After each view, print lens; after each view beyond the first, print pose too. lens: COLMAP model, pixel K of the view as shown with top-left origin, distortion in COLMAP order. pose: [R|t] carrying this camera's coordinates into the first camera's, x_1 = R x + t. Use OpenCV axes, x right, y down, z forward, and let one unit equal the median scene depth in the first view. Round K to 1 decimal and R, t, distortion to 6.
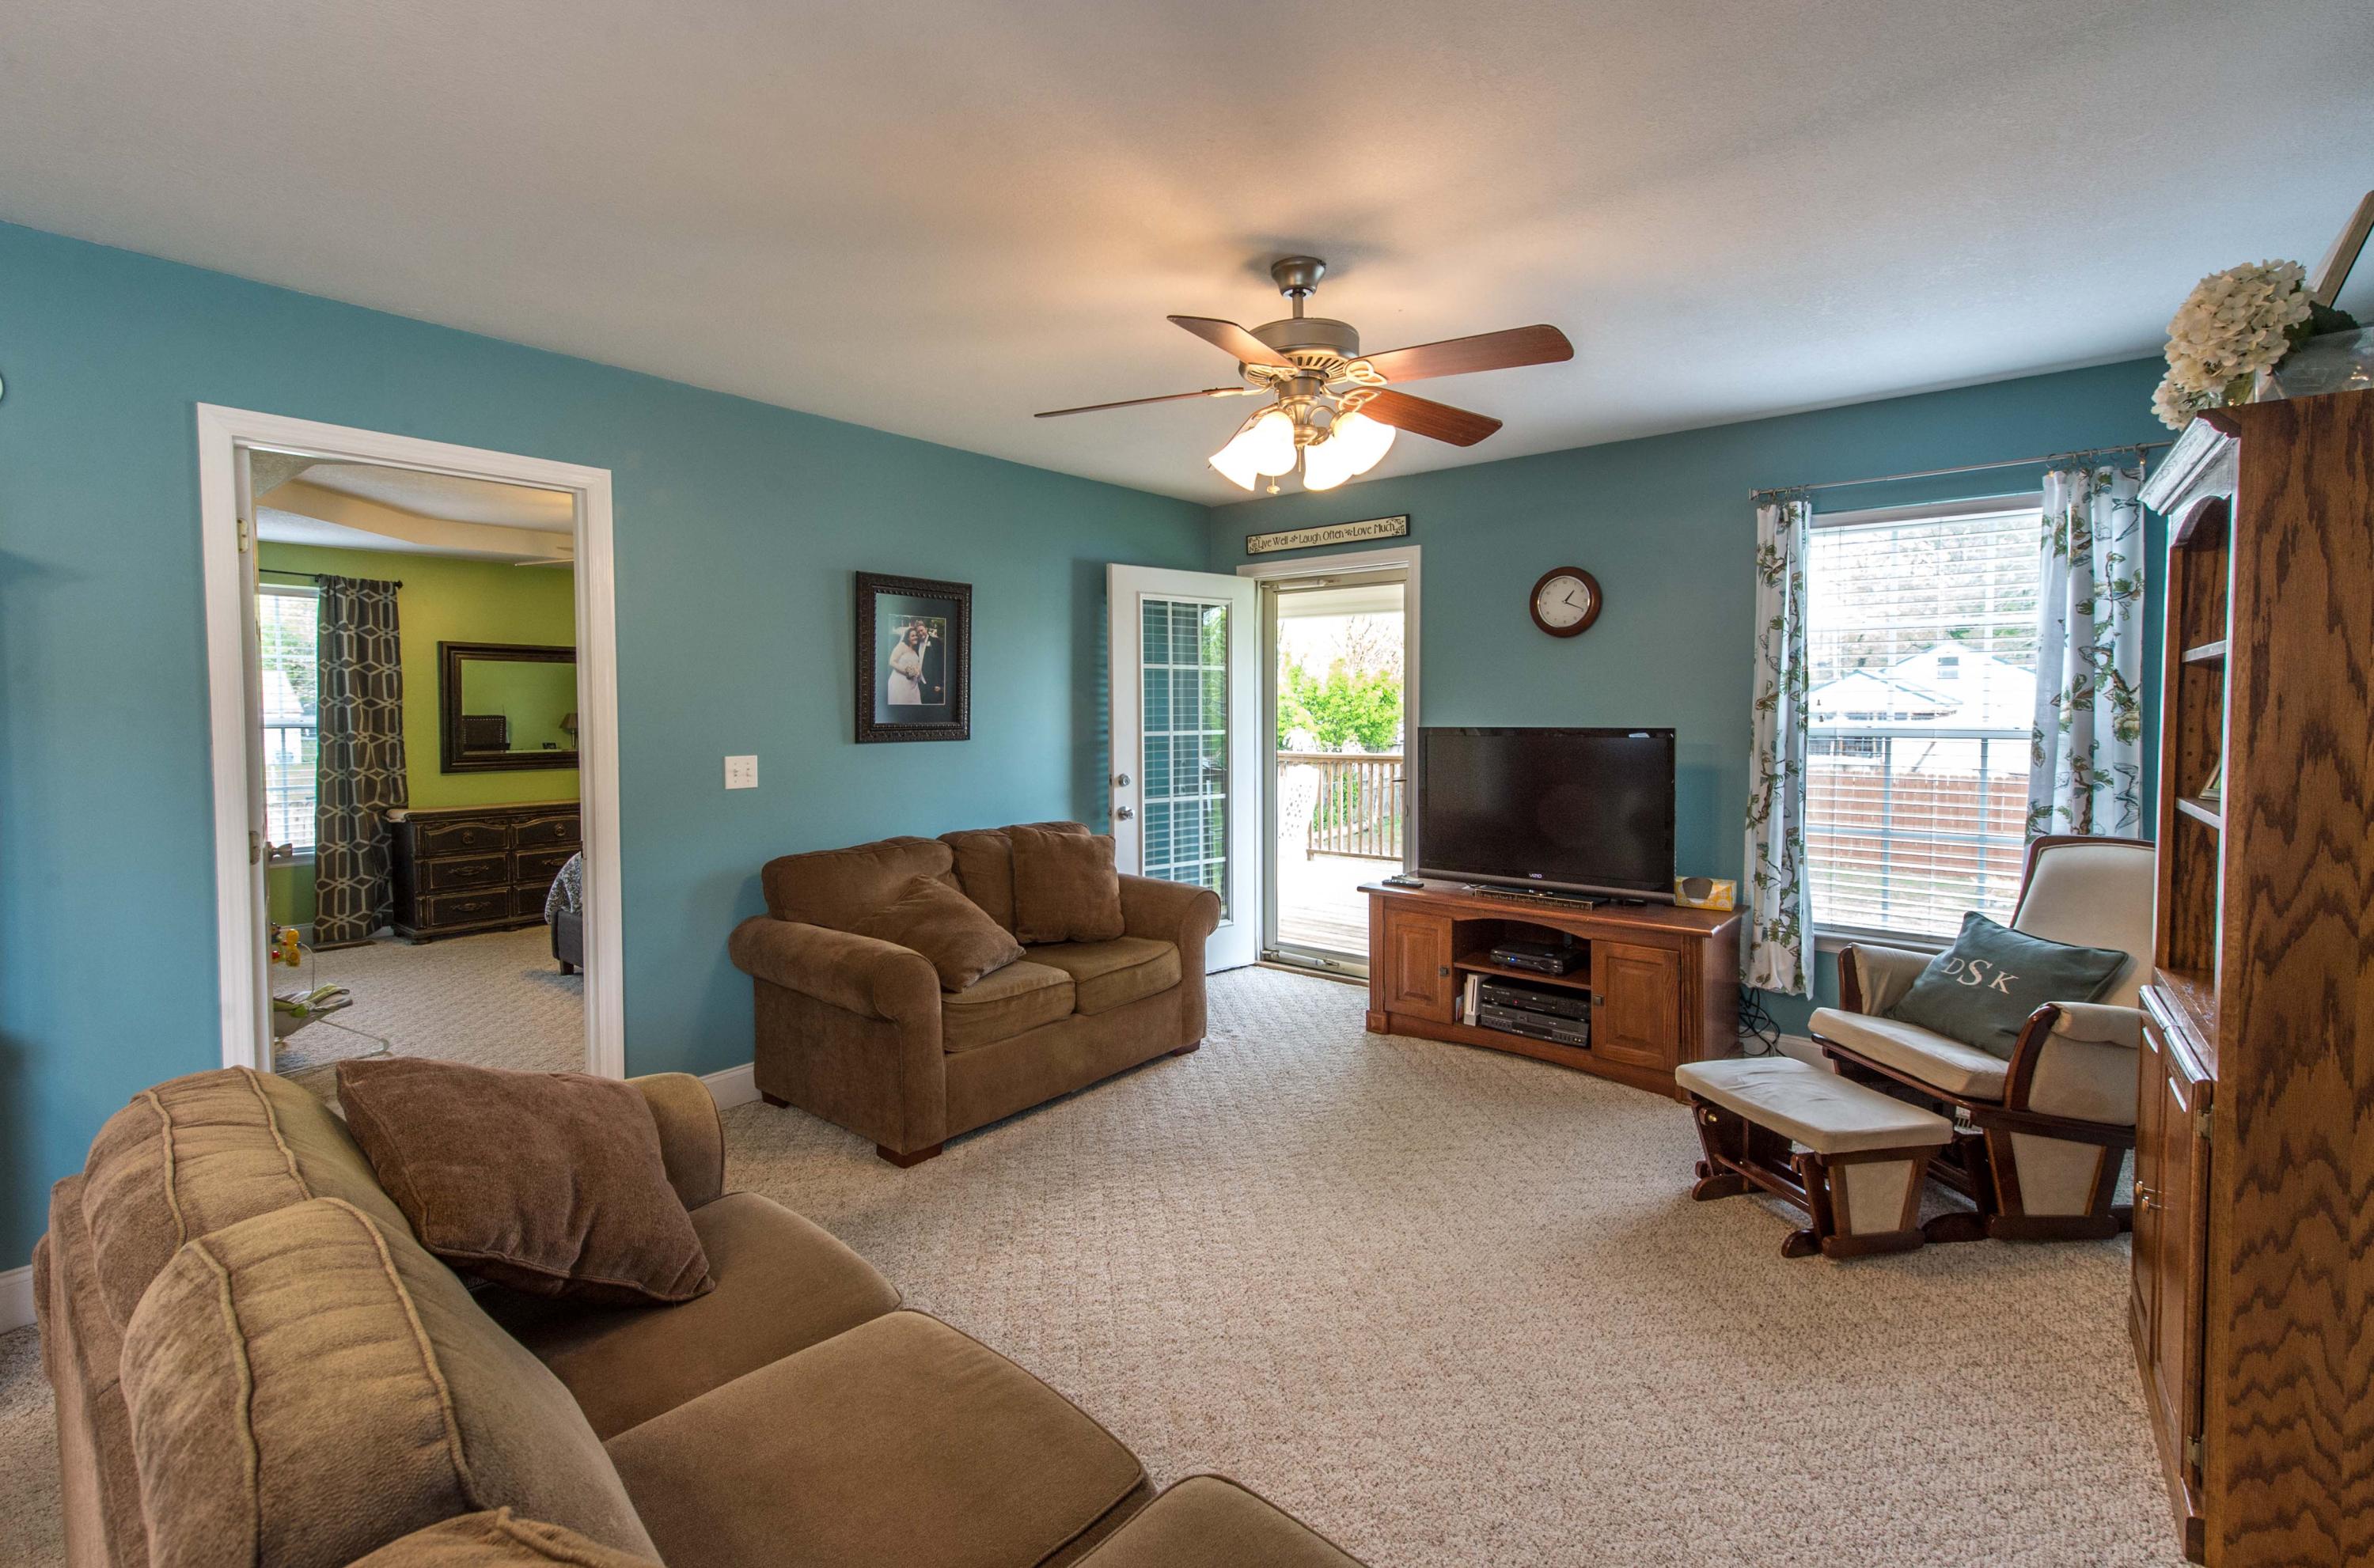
lens RADIAL K [[1035.6, 0, 1158.6], [0, 1035.6, 750.8], [0, 0, 1]] dist [0.020856, -0.006158]
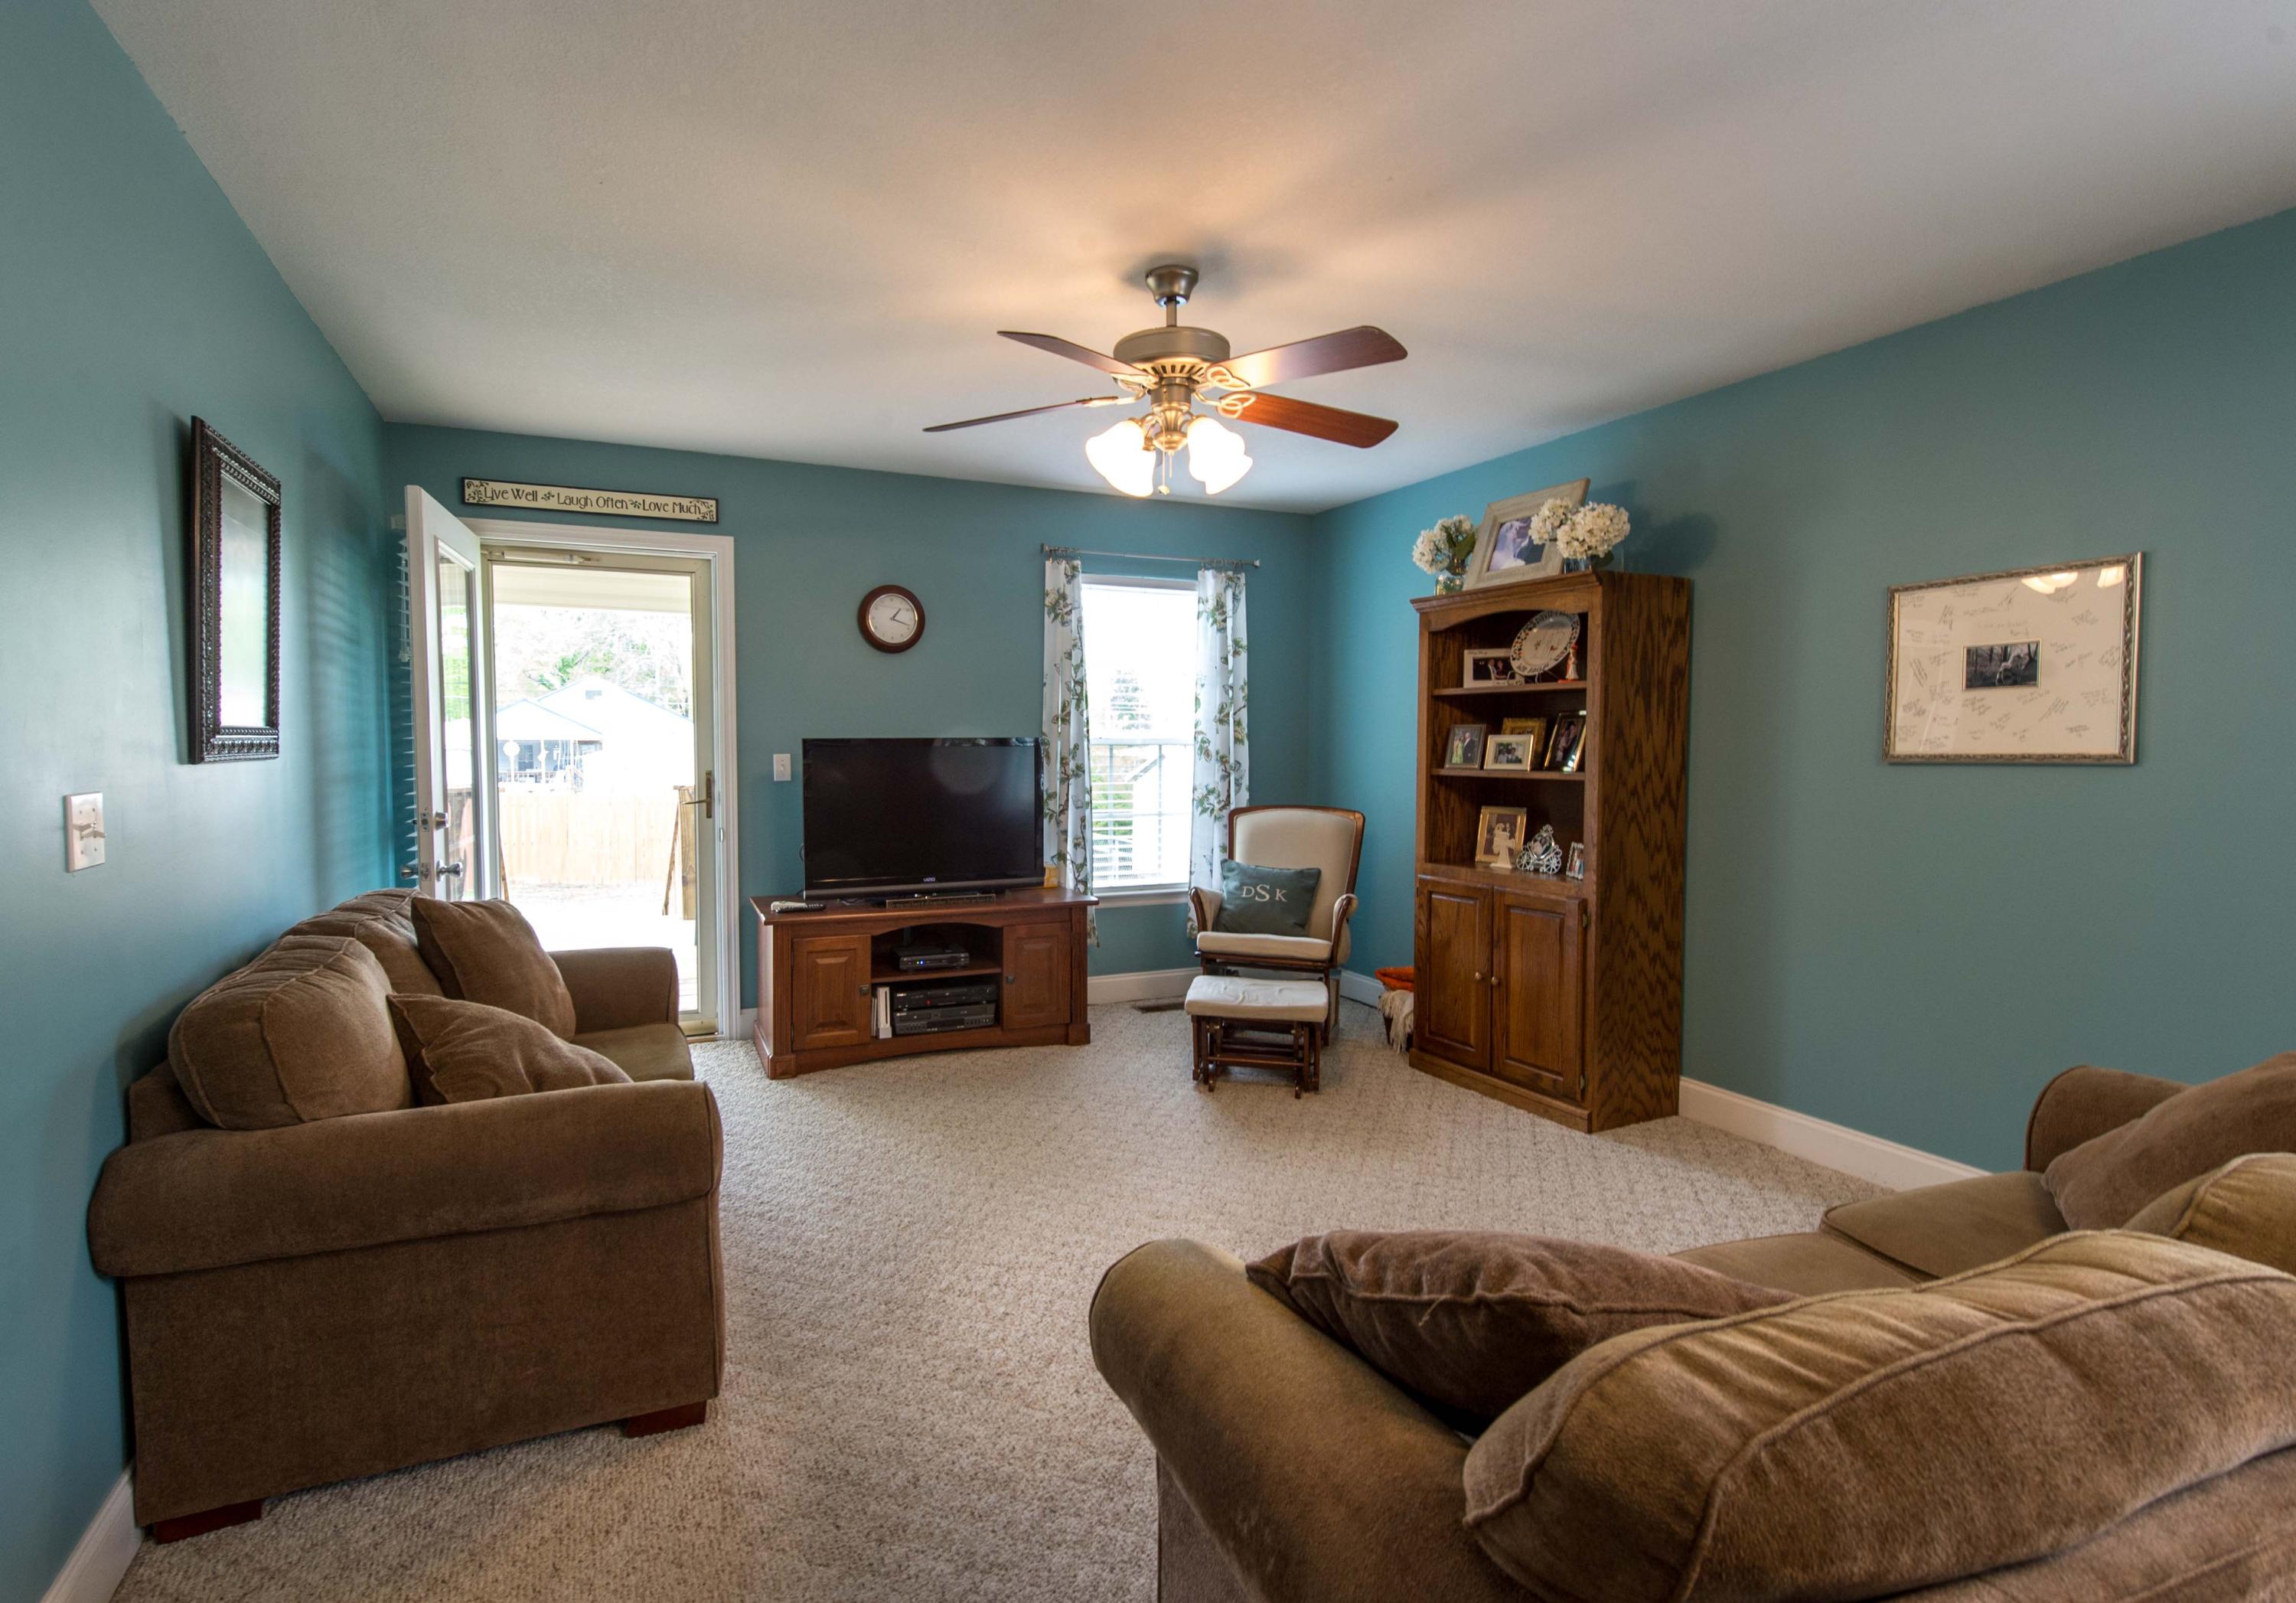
lens RADIAL K [[1096.8, 0, 1062.9], [0, 1096.8, 794.6], [0, 0, 1]] dist [0.018187, -0.004958]
pose [[0.455330, -0.042967, 0.889285, -0.597158], [0.032993, 0.998963, 0.031374, 0.004665], [-0.889711, 0.015054, 0.456275, 0.403379]]
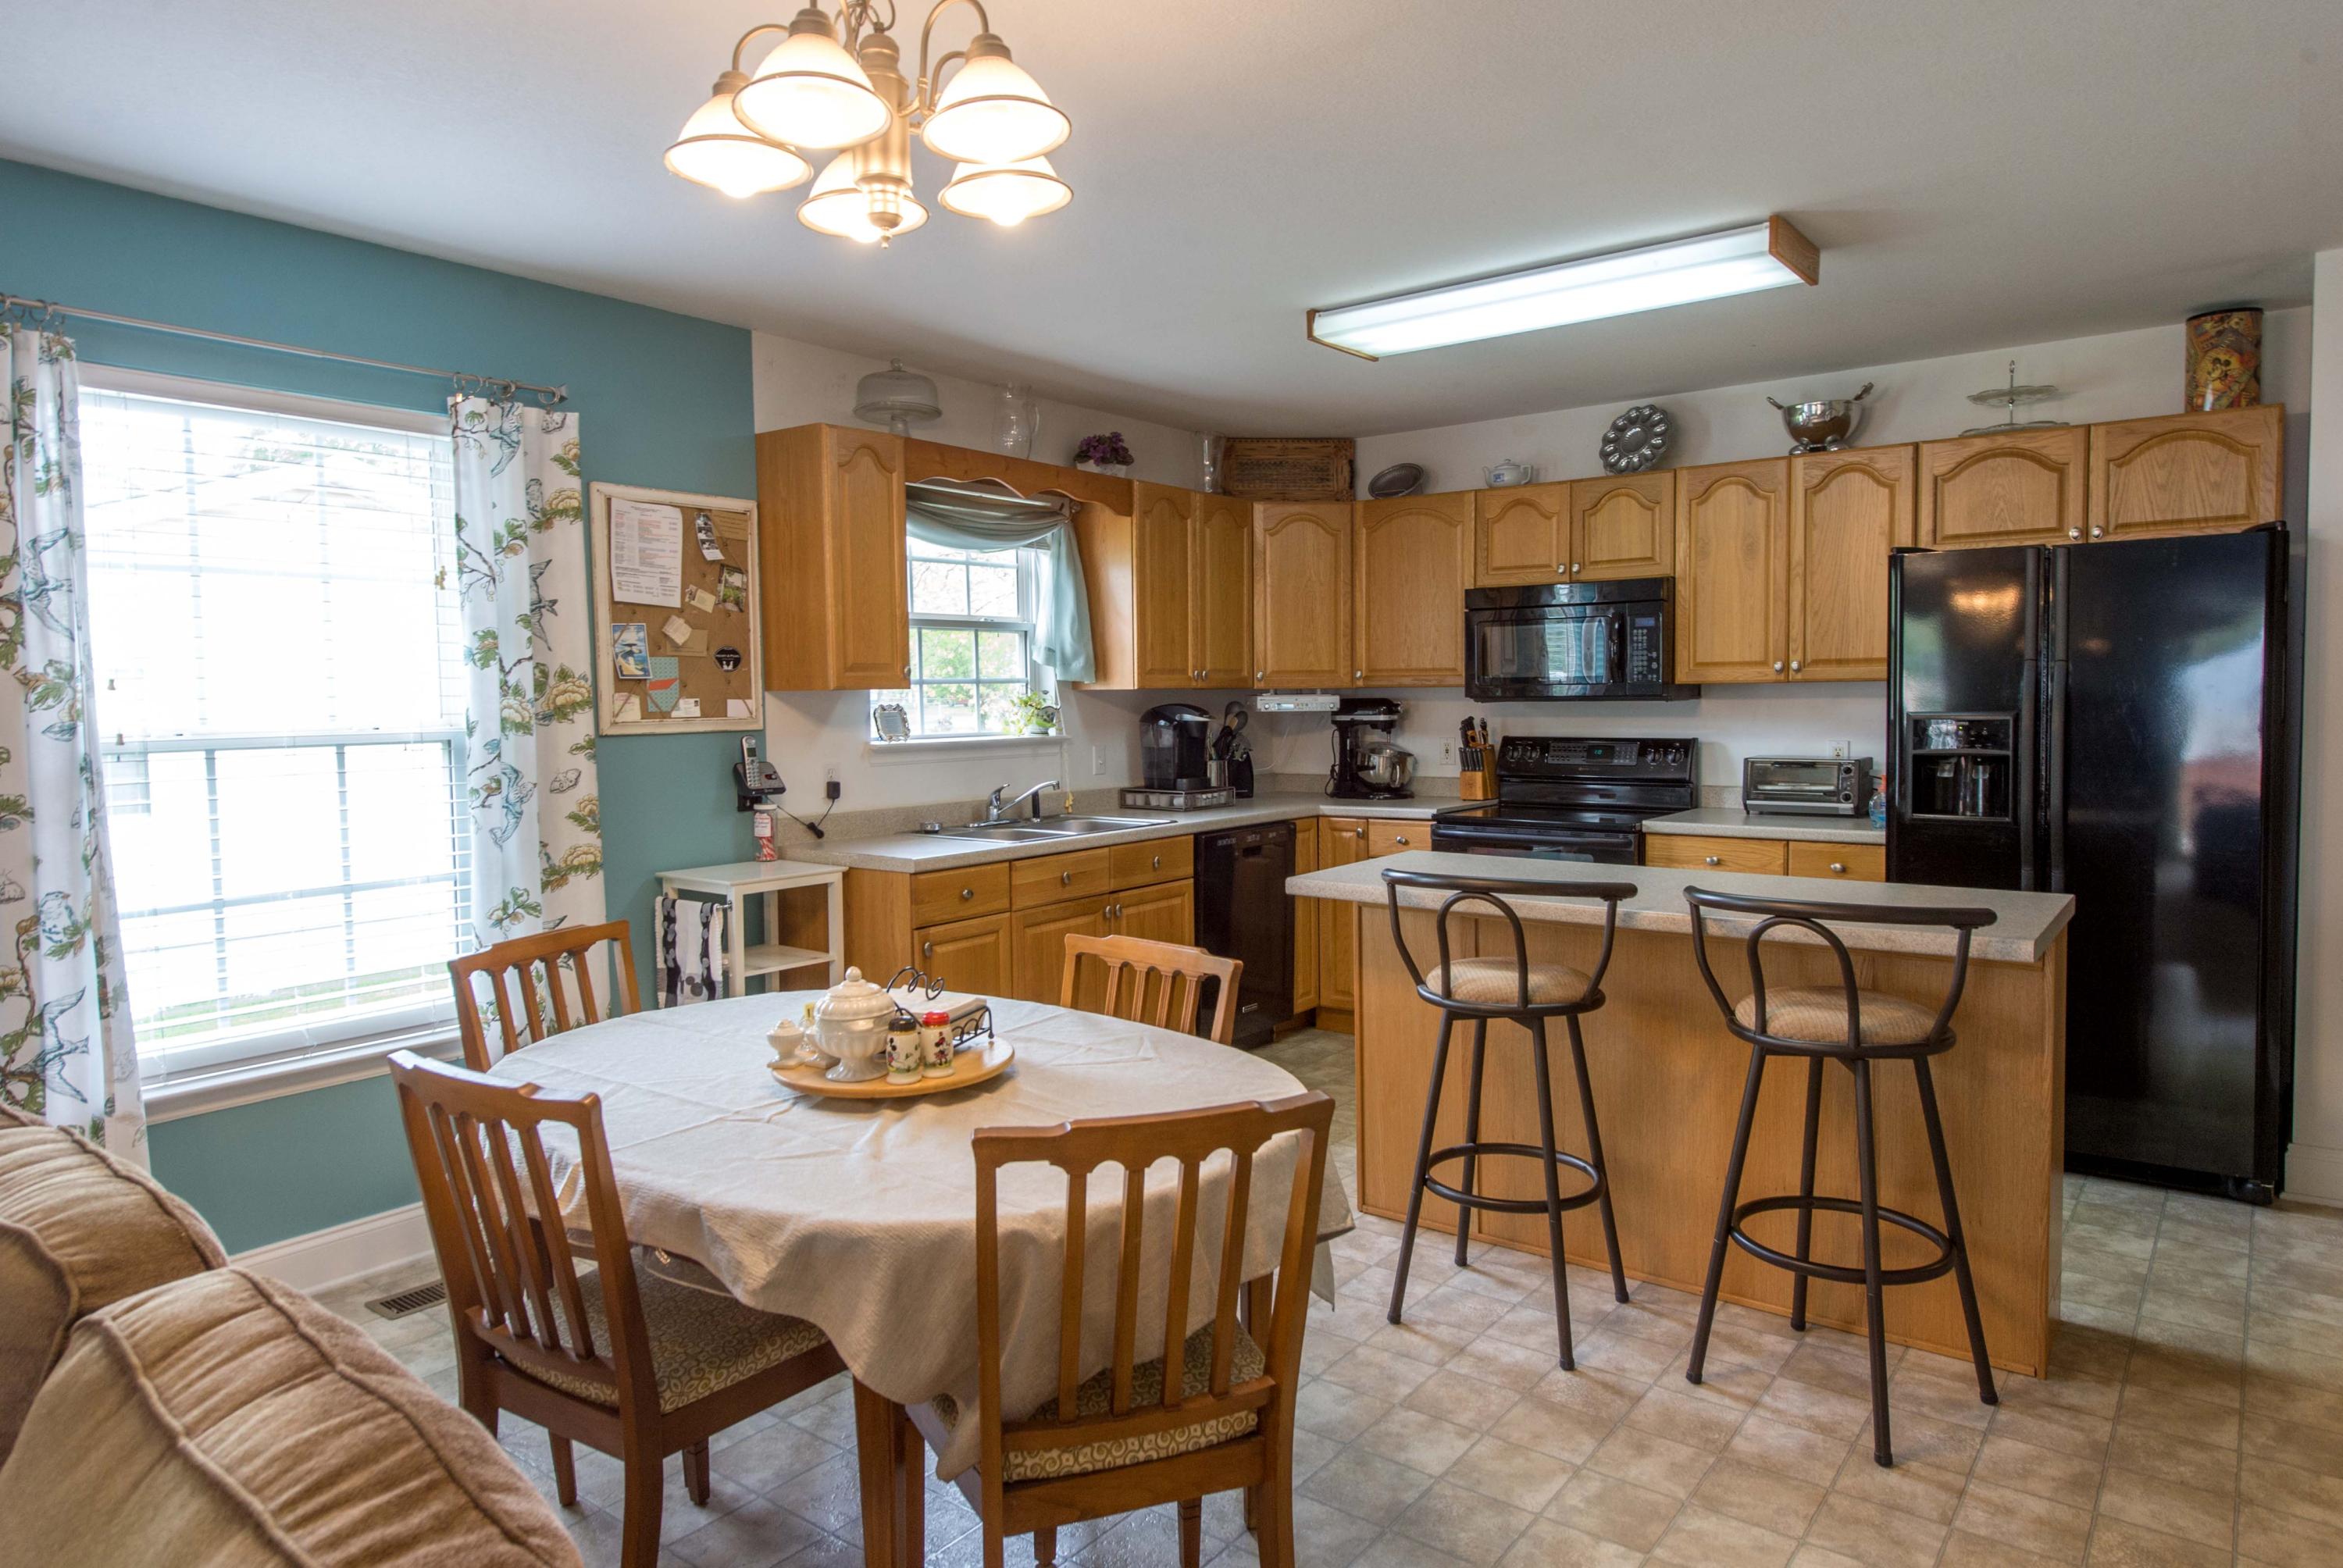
lens RADIAL K [[1434.2, 0, 1180.3], [0, 1434.2, 749.4], [0, 0, 1]] dist [0.020378, -0.003076]
pose [[-0.998554, 0.017257, -0.050905, -0.476216], [0.013125, 0.996675, 0.080413, -0.023097], [0.052124, 0.079628, -0.995461, 0.626575]]
